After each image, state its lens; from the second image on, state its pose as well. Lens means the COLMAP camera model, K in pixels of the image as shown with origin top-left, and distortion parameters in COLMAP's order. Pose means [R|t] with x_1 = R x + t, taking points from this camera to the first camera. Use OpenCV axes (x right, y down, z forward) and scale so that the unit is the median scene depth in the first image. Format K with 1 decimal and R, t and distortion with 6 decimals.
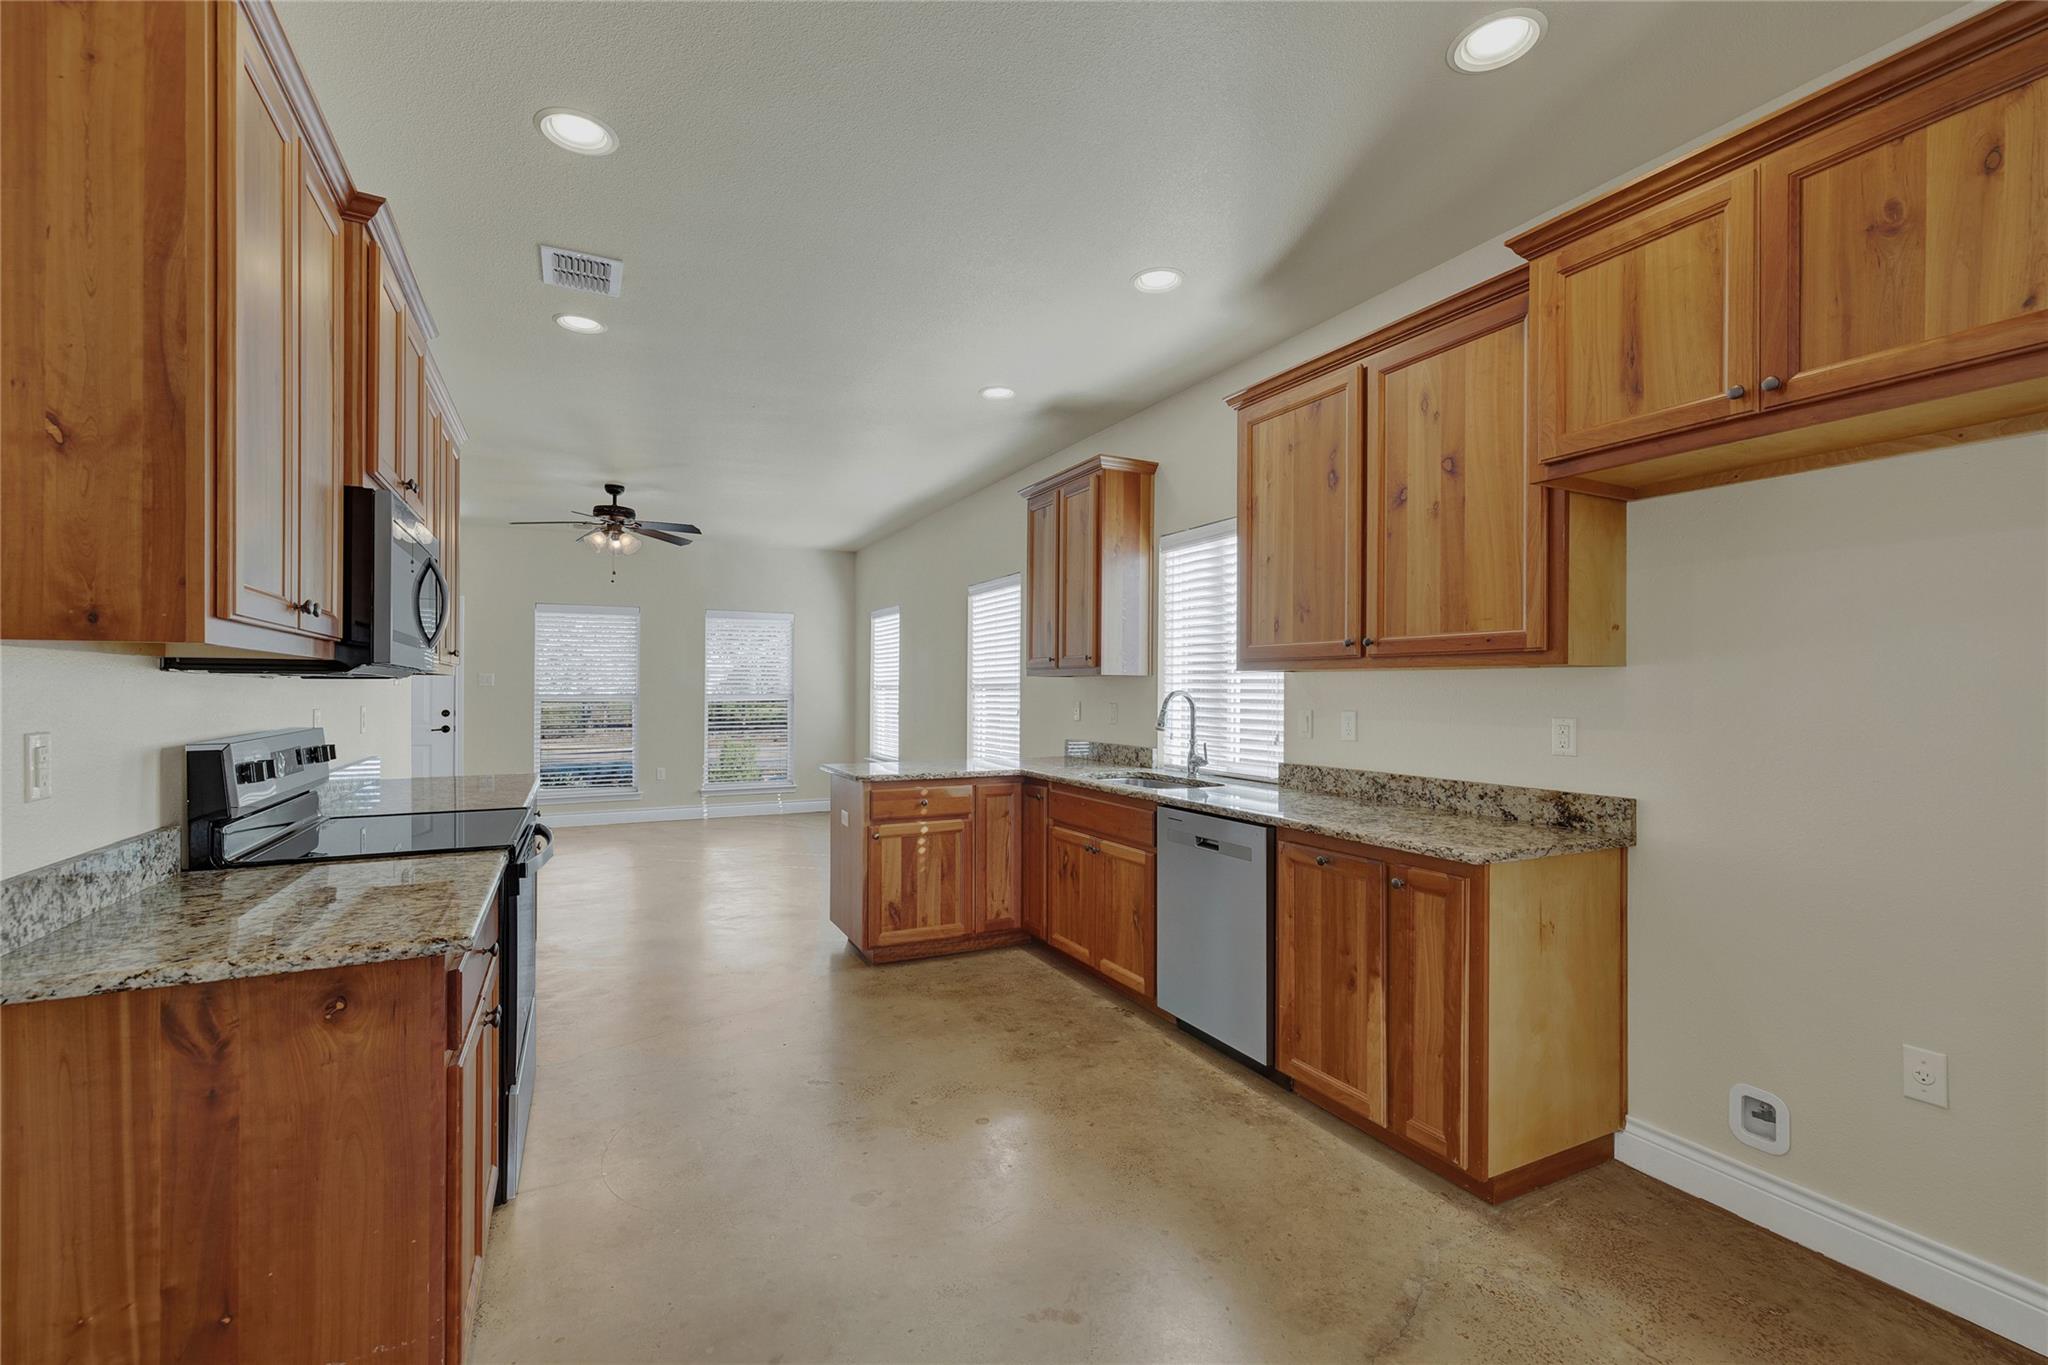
lens RADIAL K [[904.7, 0, 1024.7], [0, 904.7, 689.8], [0, 0, 1]] dist [-0.000954, -0.000175]
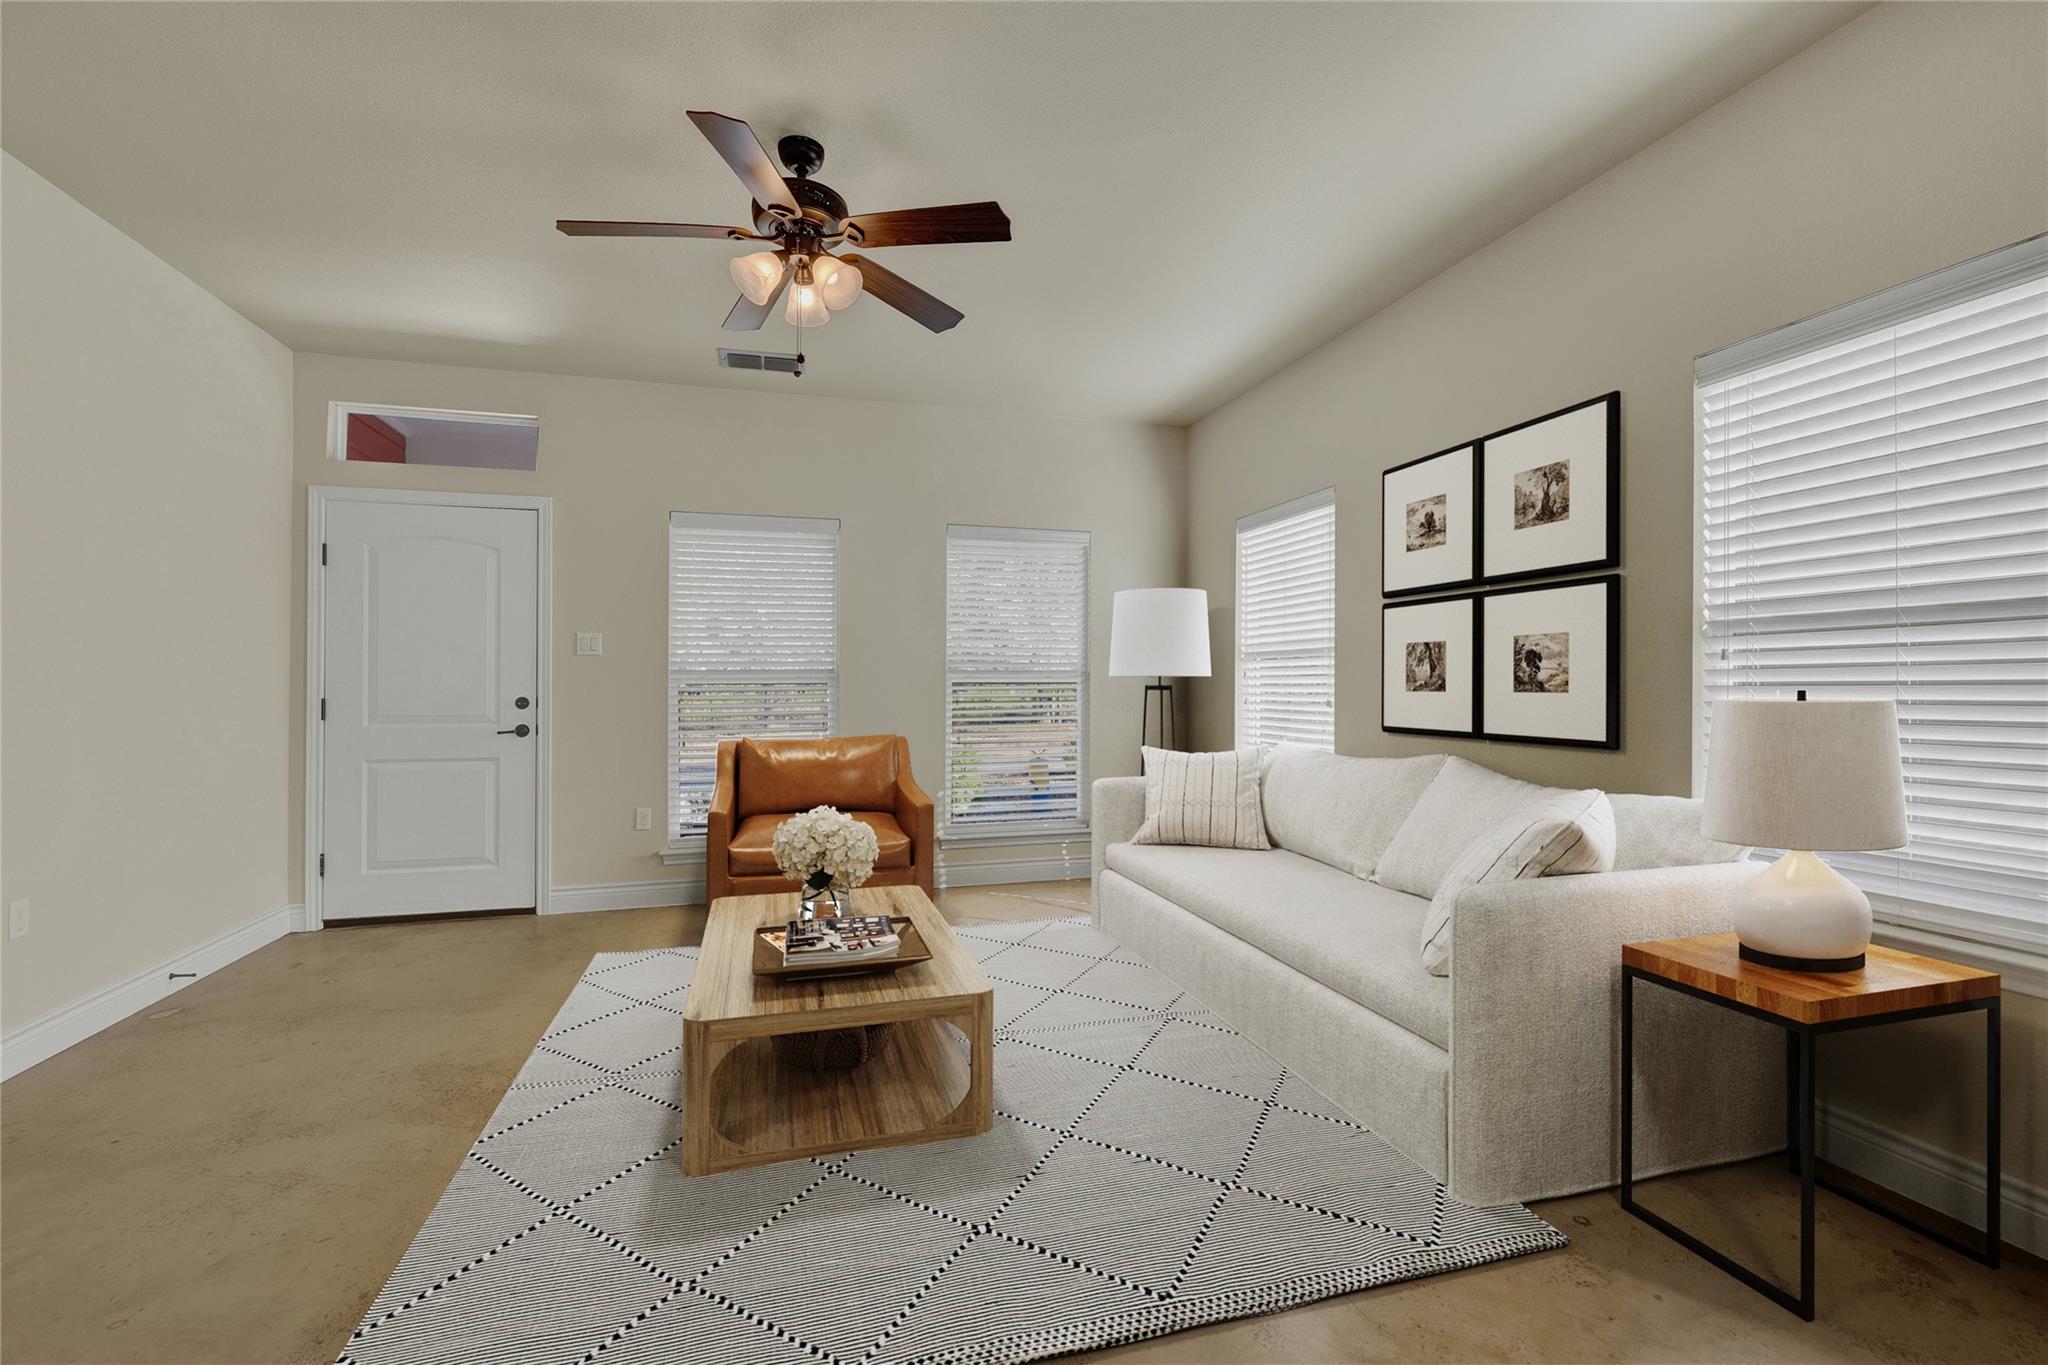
lens RADIAL K [[904.7, 0, 1024.7], [0, 904.7, 689.8], [0, 0, 1]] dist [-0.000954, -0.000175]
pose [[0.983900, -0.002936, -0.178698, -0.229333], [0.004111, 0.999972, 0.006202, 0.015784], [0.178675, -0.006836, 0.983884, 0.500239]]
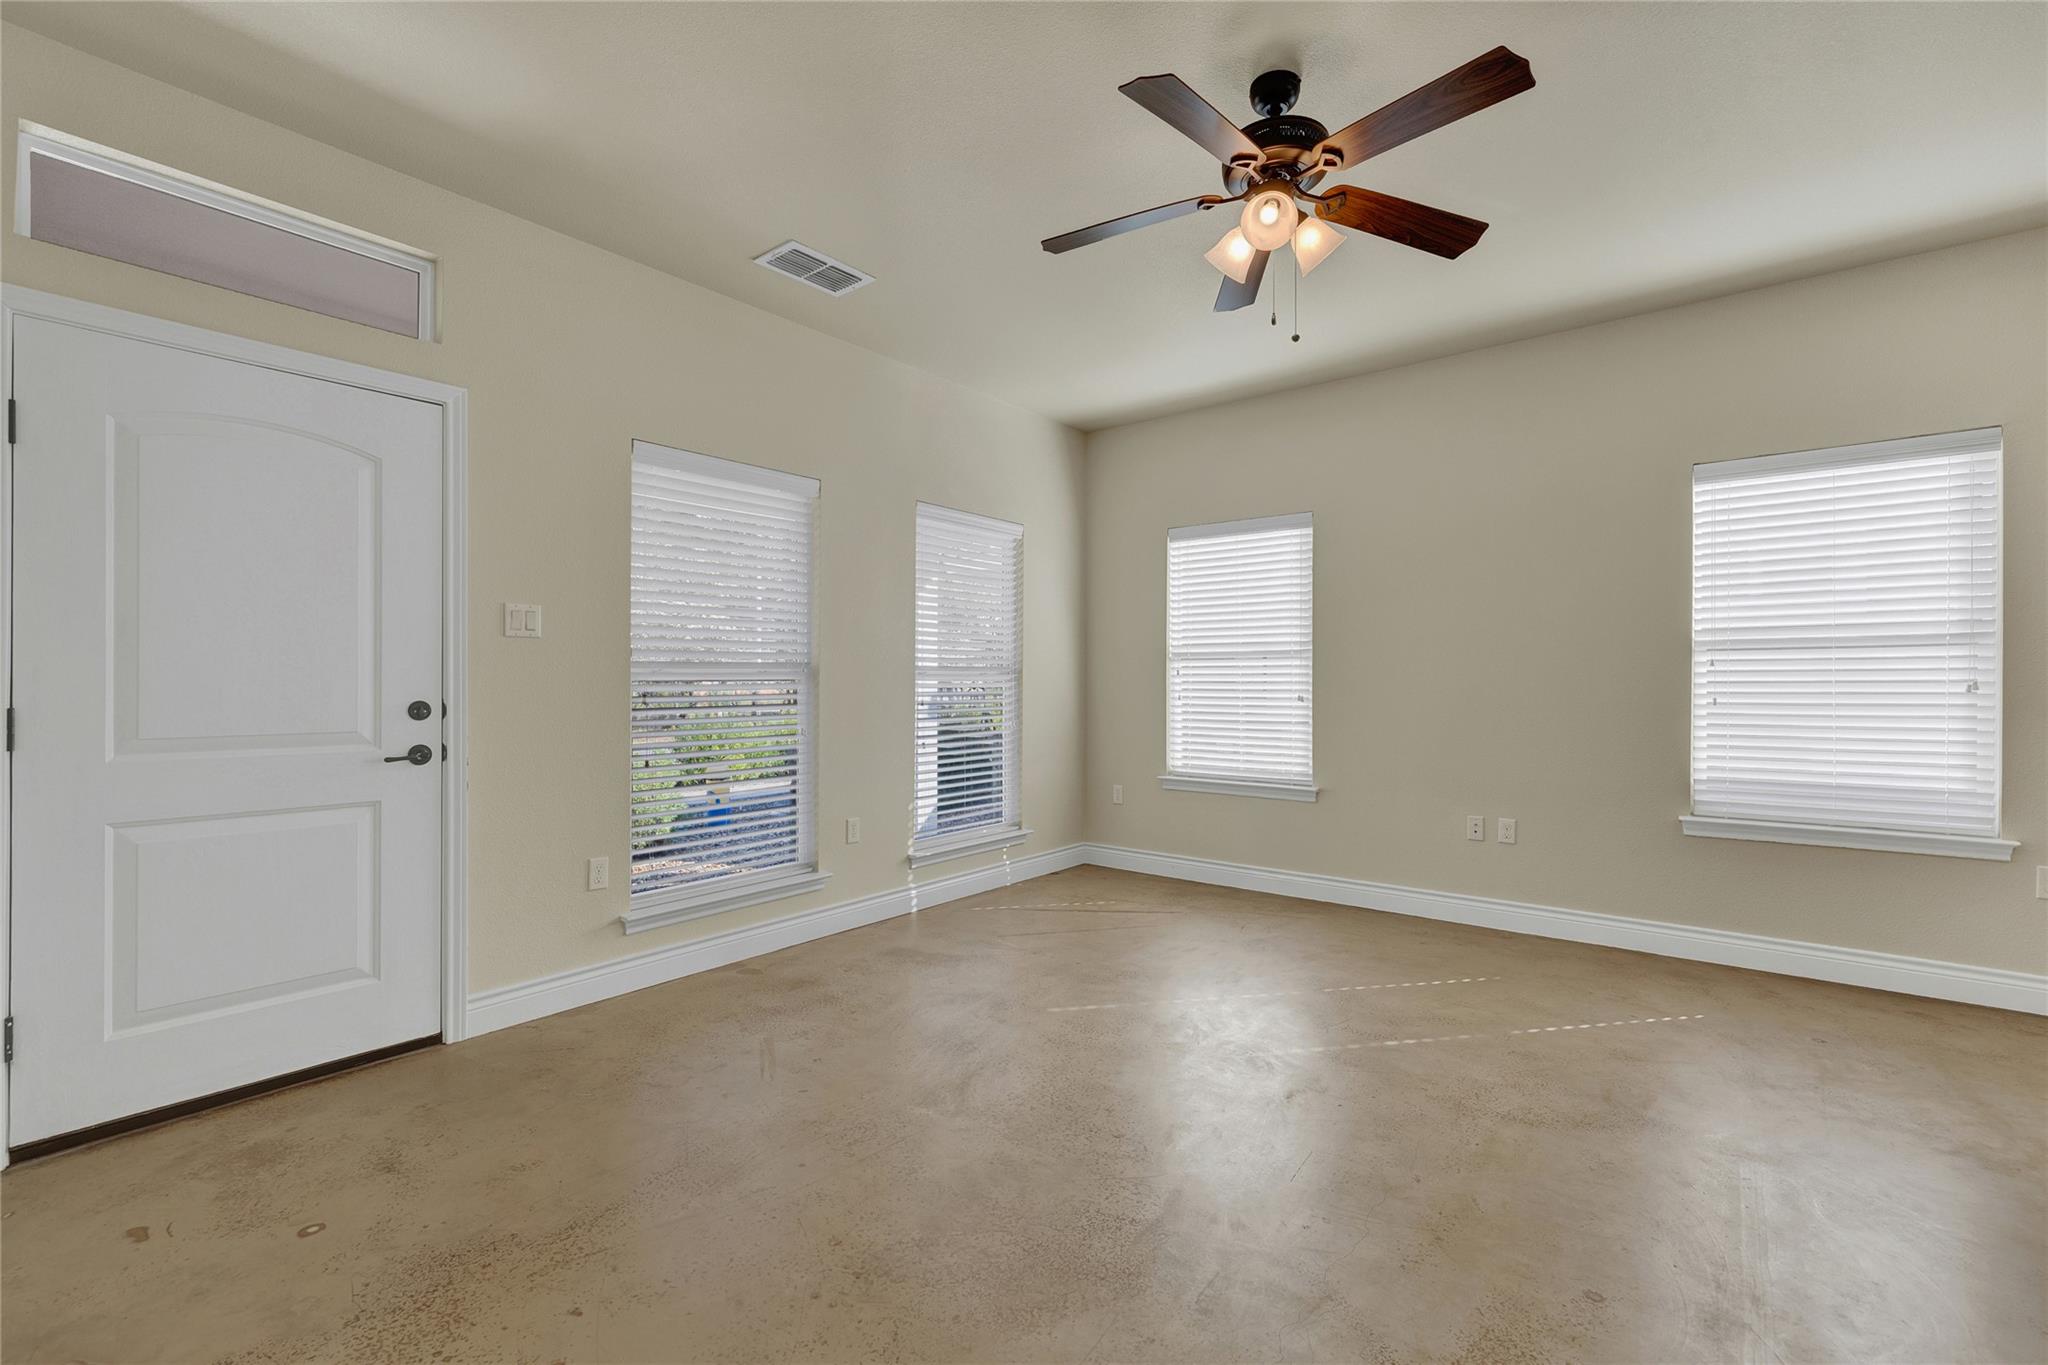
lens RADIAL K [[904.7, 0, 1024.7], [0, 904.7, 689.8], [0, 0, 1]] dist [-0.000954, -0.000175]
pose [[0.900378, -0.007006, 0.435052, -0.582163], [0.002404, 0.999935, 0.011127, 0.014783], [-0.435101, -0.008972, 0.900337, 0.580437]]
